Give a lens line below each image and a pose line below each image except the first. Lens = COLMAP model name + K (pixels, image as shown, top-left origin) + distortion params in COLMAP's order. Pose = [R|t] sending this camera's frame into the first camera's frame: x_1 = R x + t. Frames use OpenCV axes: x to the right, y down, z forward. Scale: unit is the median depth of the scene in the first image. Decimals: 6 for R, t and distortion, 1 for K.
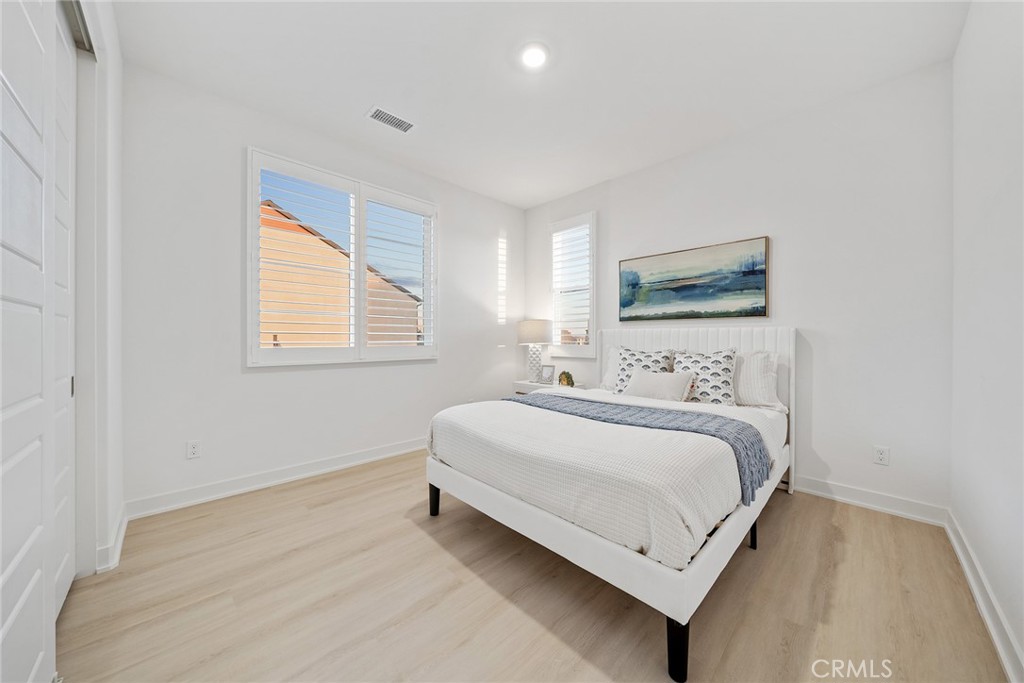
lens RADIAL K [[348.7, 0, 518.5], [0, 348.7, 336.9], [0, 0, 1]] dist [-0.009700, -0.000025]
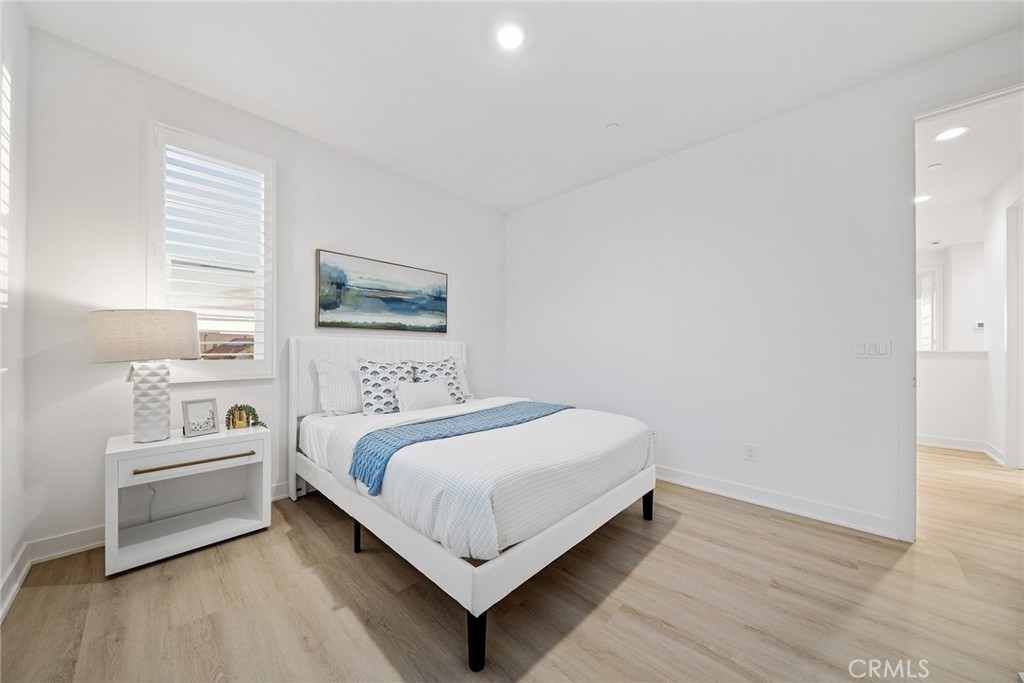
lens RADIAL K [[348.7, 0, 518.6], [0, 348.7, 345.9], [0, 0, 1]] dist [-0.009700, -0.000025]
pose [[-0.026359, 0.028612, 0.999243, -0.541317], [0.012196, 0.999525, -0.028299, 0.026526], [-0.999578, 0.011441, -0.026695, 0.649300]]
